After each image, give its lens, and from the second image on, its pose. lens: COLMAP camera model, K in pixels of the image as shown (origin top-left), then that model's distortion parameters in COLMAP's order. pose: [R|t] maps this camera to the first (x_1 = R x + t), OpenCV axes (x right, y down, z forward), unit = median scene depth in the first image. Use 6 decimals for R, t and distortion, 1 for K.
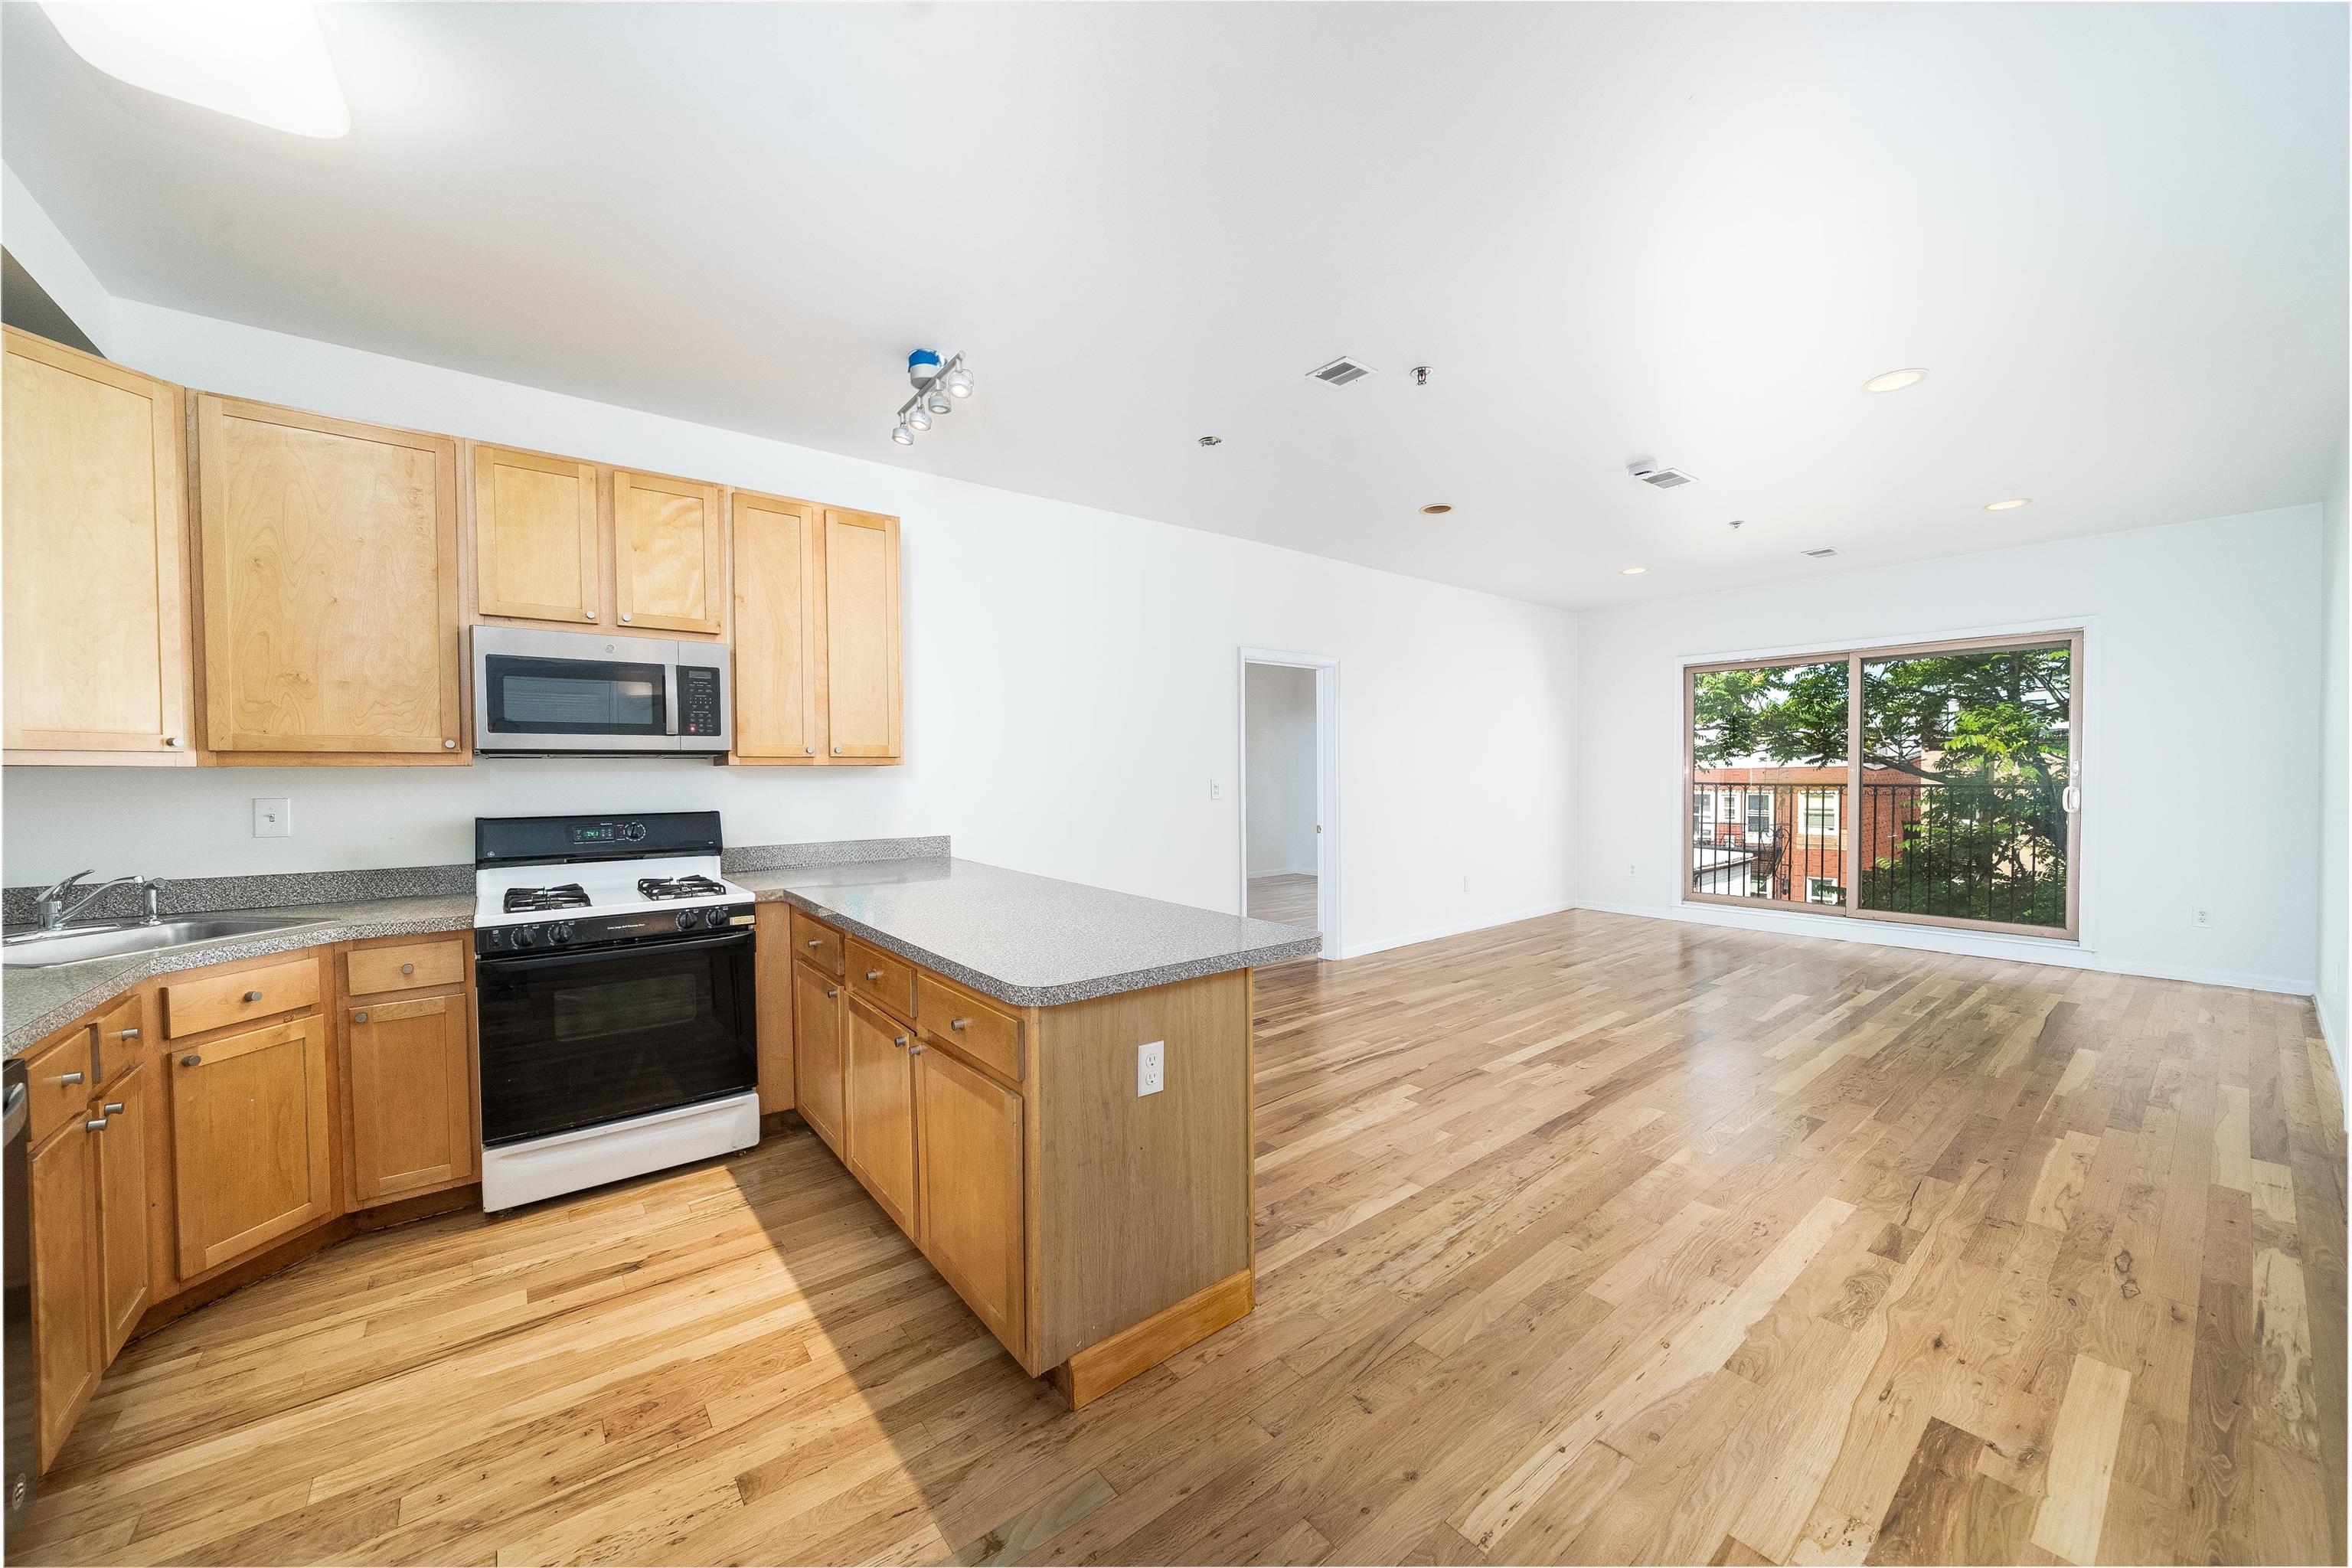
lens RADIAL K [[859.2, 0, 1173.0], [0, 859.2, 794.3], [0, 0, 1]] dist [-0.005258, 0.000220]
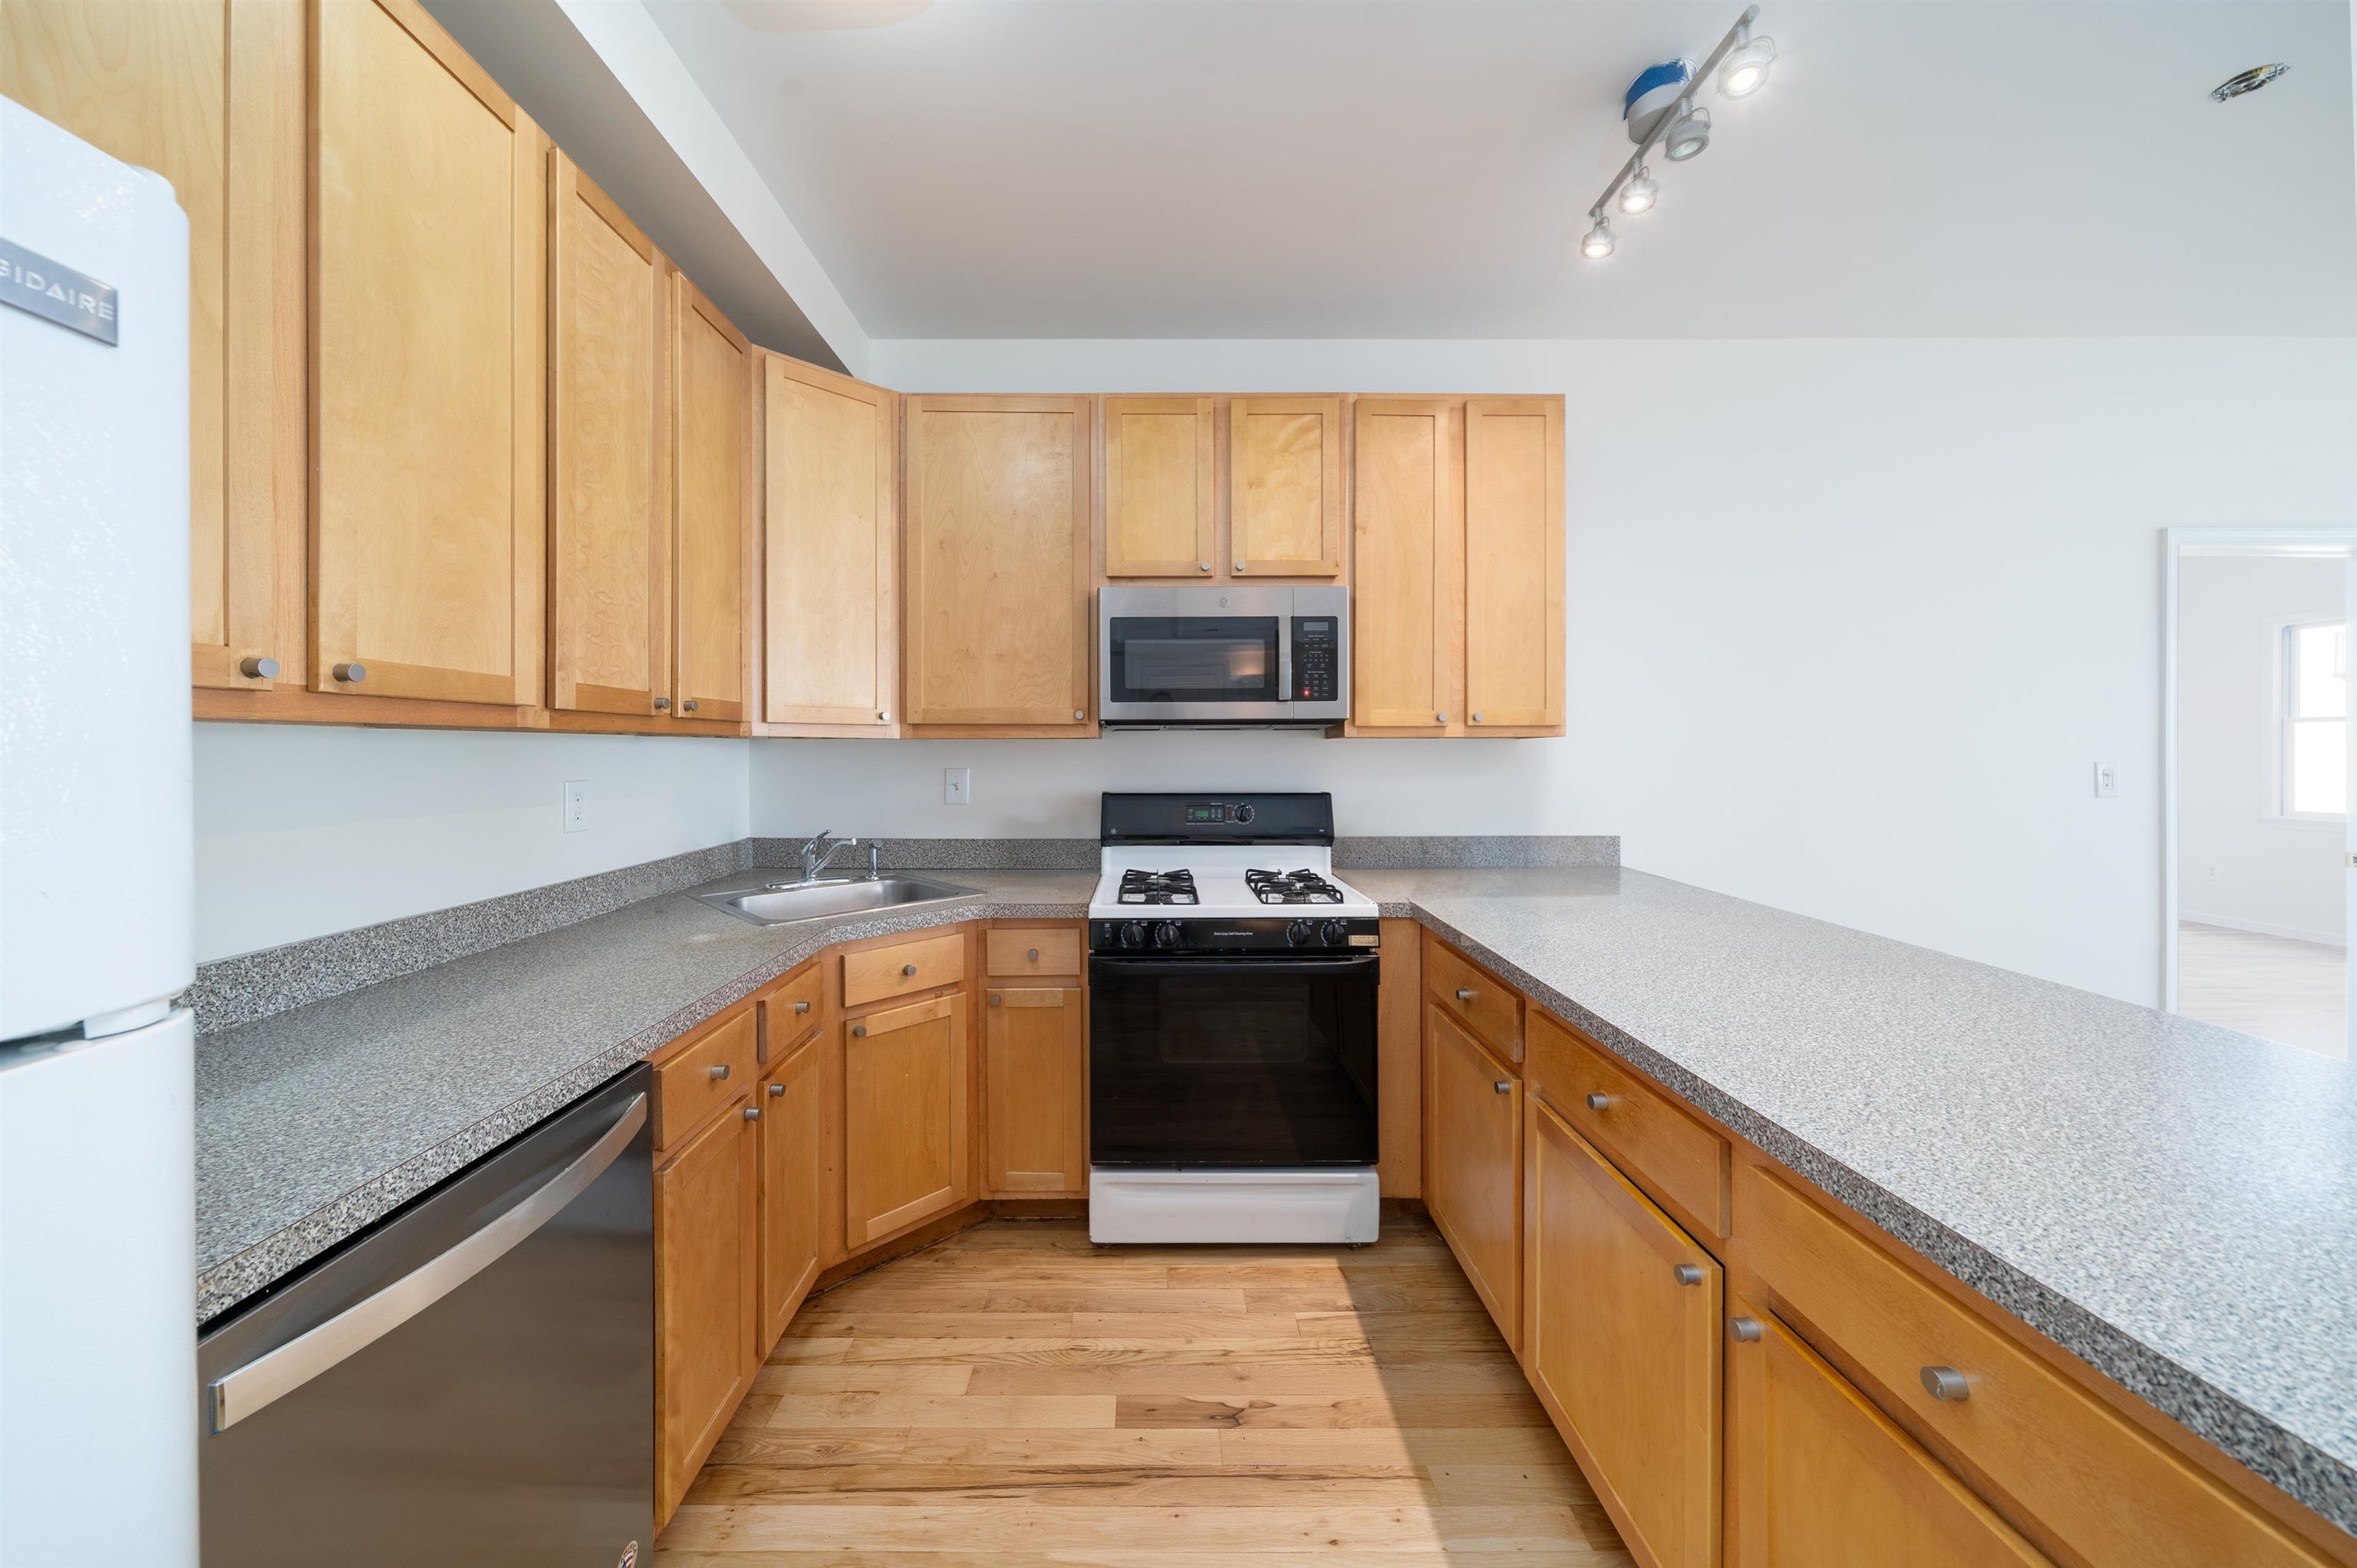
lens RADIAL K [[817.3, 0, 1151.5], [0, 817.3, 755.0], [0, 0, 1]] dist [-0.004963, -0.000008]
pose [[0.784426, 0.008337, -0.620167, -0.194827], [-0.020392, 0.999716, -0.012354, -0.004194], [0.619888, 0.022337, 0.784373, 0.301955]]
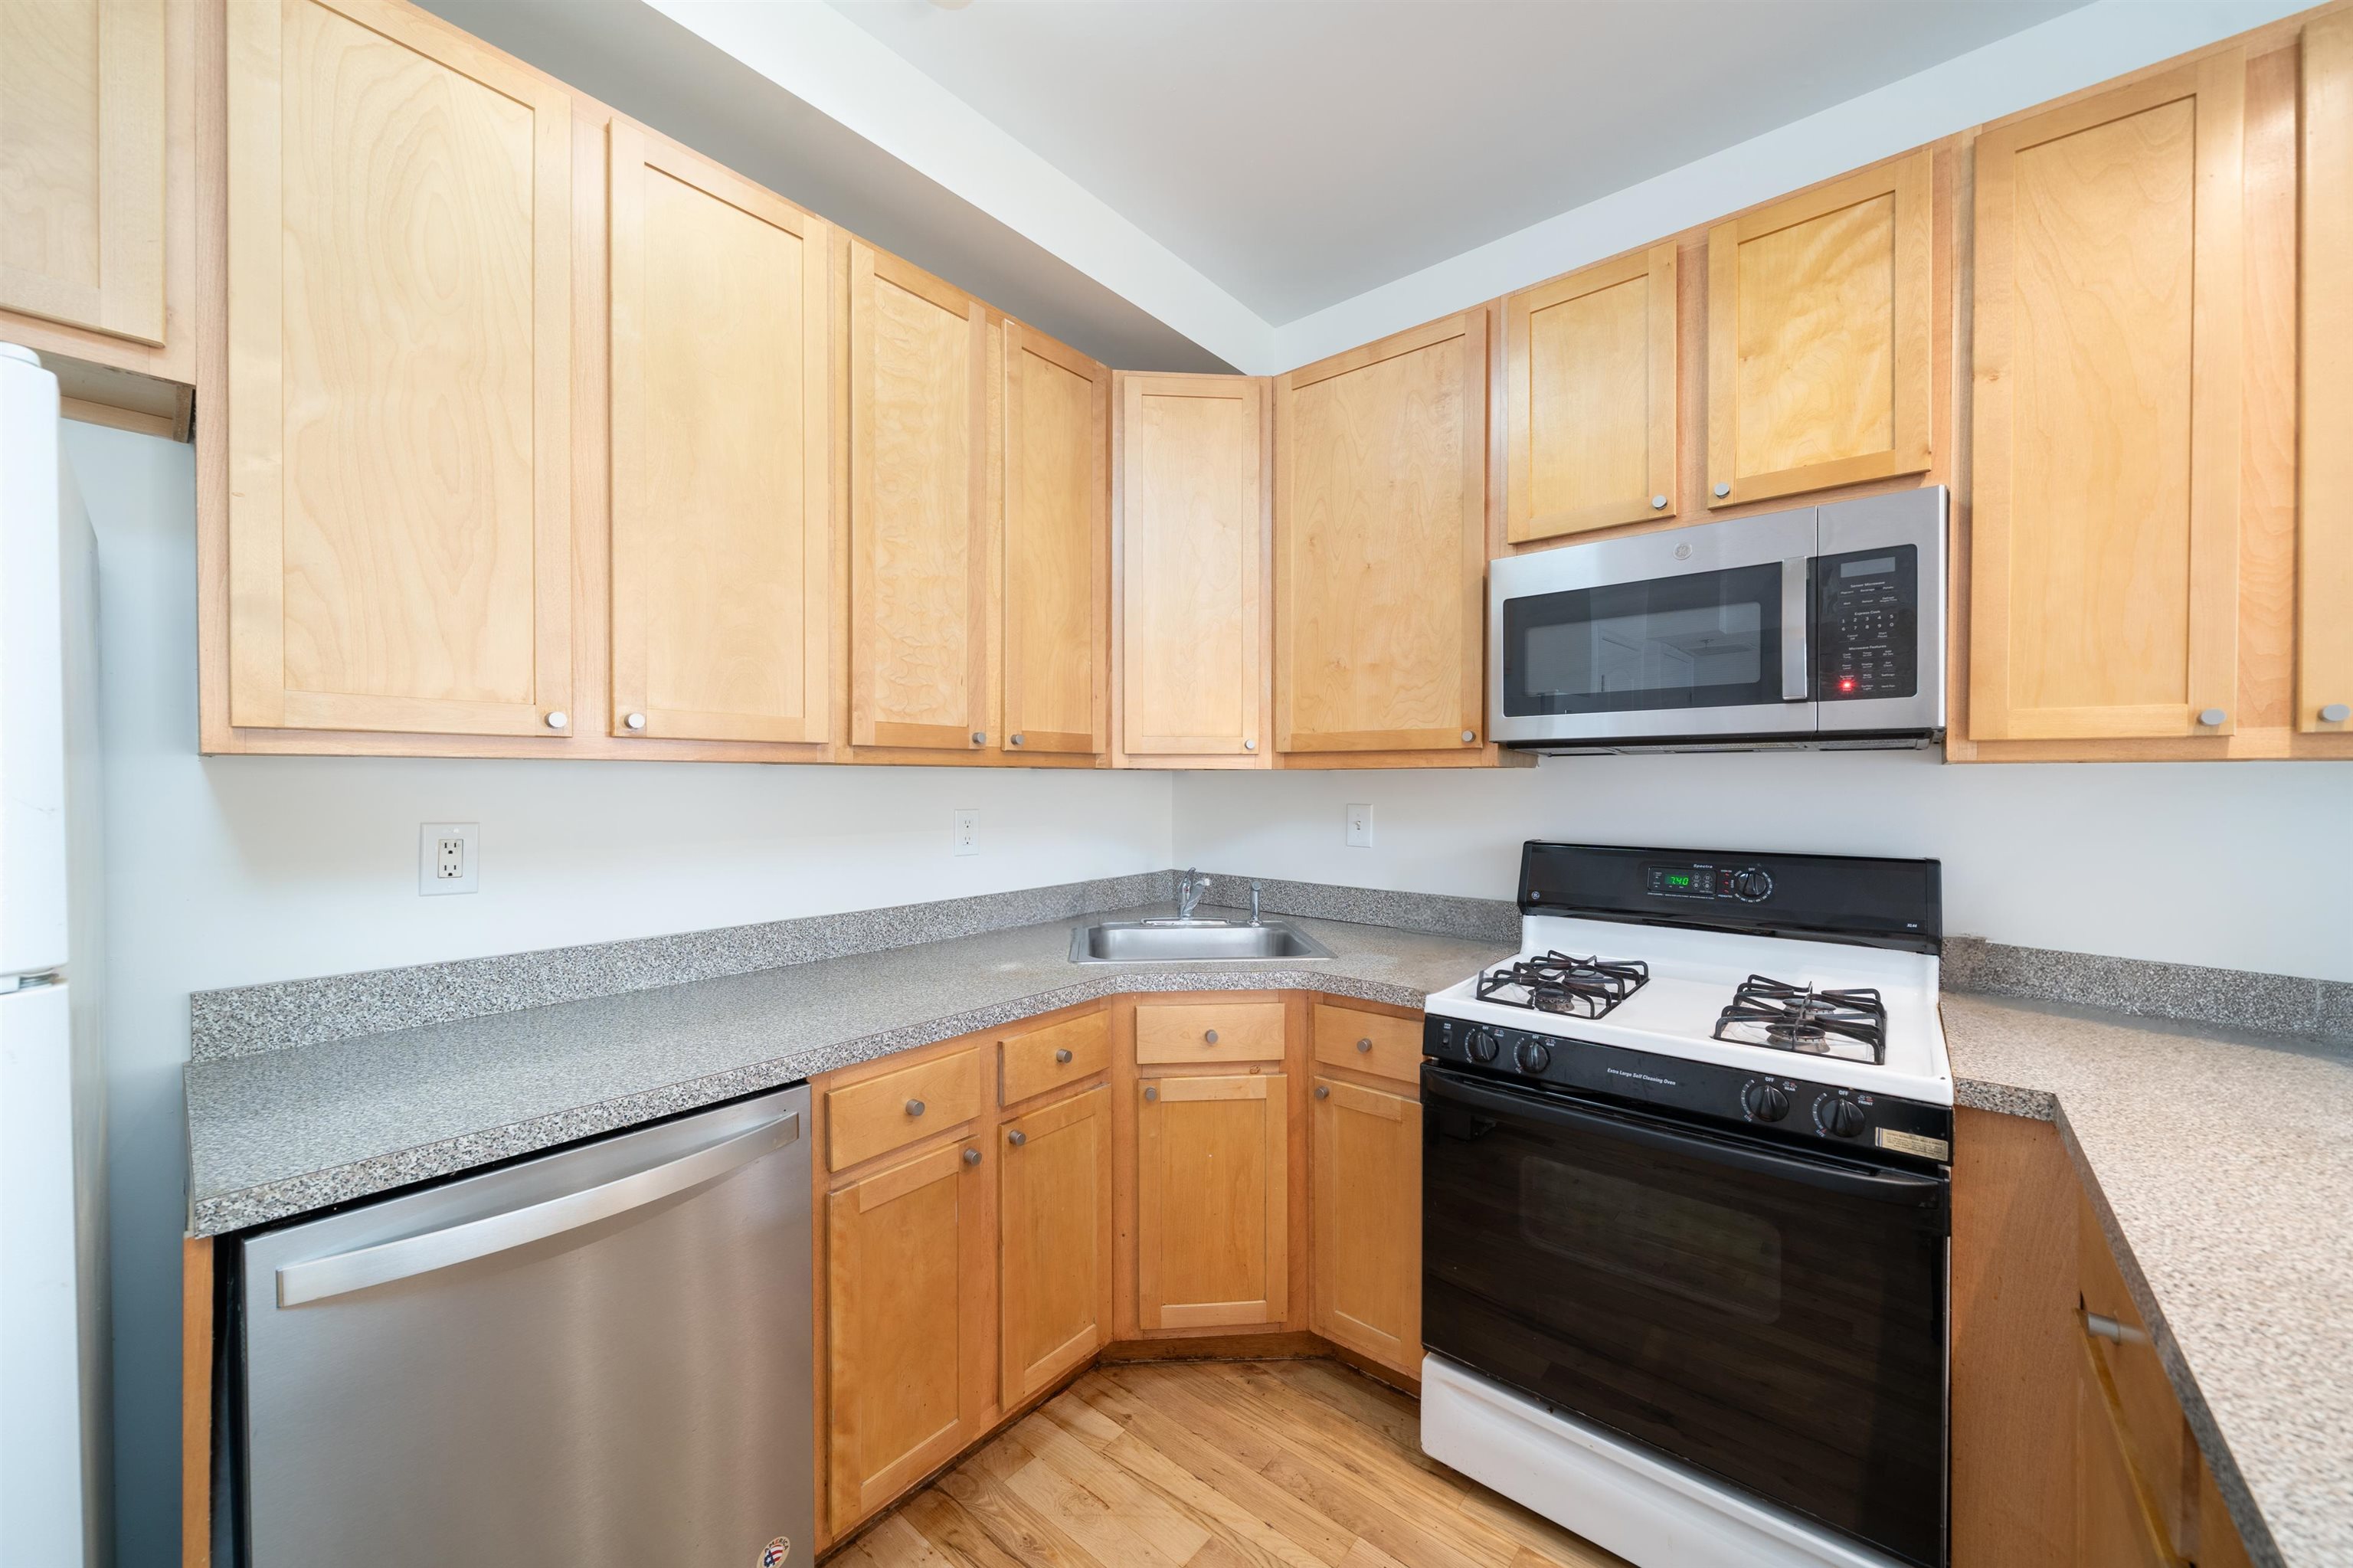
lens RADIAL K [[859.5, 0, 1177.7], [0, 859.5, 789.1], [0, 0, 1]] dist [-0.003831, -0.000155]
pose [[0.200113, 0.015186, -0.979655, -0.172375], [-0.029372, 0.999523, 0.009495, -0.012973], [0.979333, 0.026875, 0.200463, 0.554643]]
